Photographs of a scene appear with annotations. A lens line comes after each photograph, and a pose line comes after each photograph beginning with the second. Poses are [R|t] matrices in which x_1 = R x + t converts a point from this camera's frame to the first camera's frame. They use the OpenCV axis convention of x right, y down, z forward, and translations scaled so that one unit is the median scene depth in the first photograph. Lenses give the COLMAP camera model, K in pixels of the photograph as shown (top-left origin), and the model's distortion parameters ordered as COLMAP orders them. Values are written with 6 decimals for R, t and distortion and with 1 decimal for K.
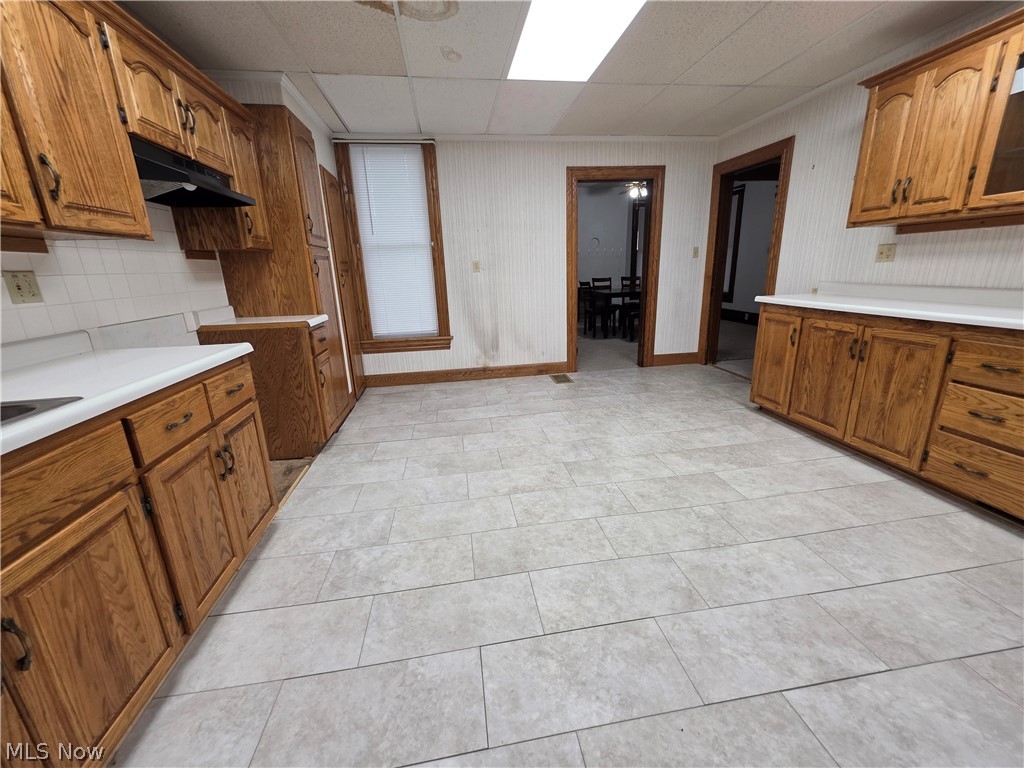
lens RADIAL K [[410.1, 0, 509.4], [0, 410.1, 381.6], [0, 0, 1]] dist [-0.000684, -0.000090]
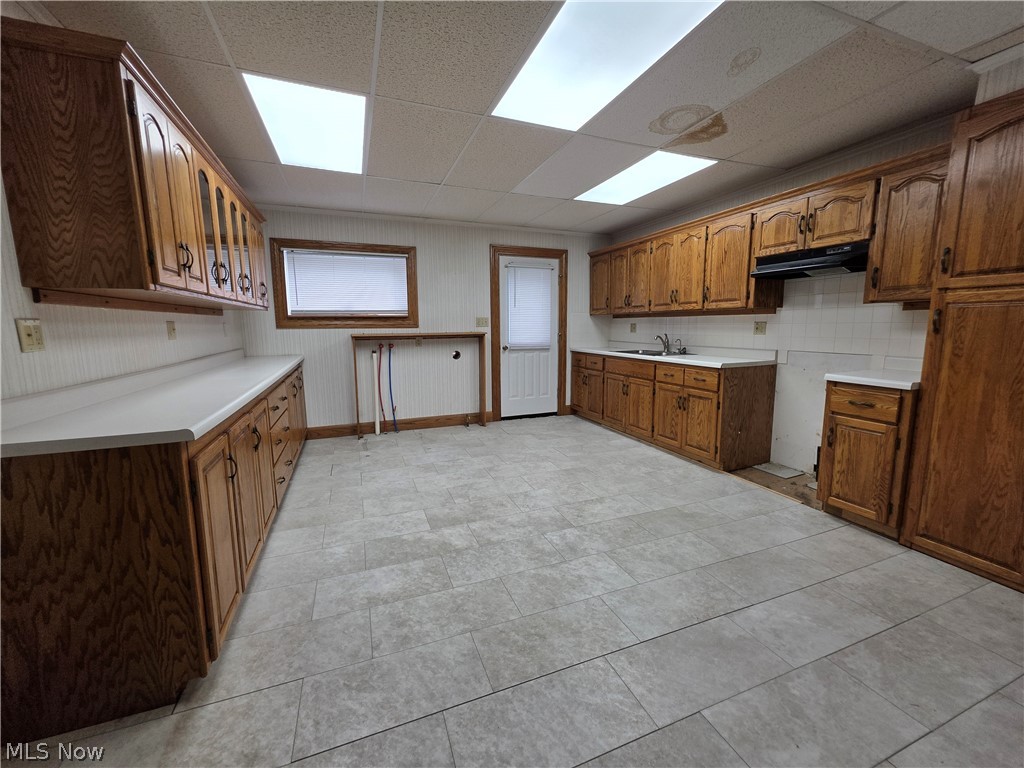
lens RADIAL K [[410.1, 0, 509.4], [0, 410.1, 381.6], [0, 0, 1]] dist [-0.000684, -0.000090]
pose [[-0.975070, 0.069298, -0.210797, 0.510288], [-0.020854, 0.917159, 0.397975, -0.553334], [0.220914, 0.392449, -0.892850, 1.873226]]
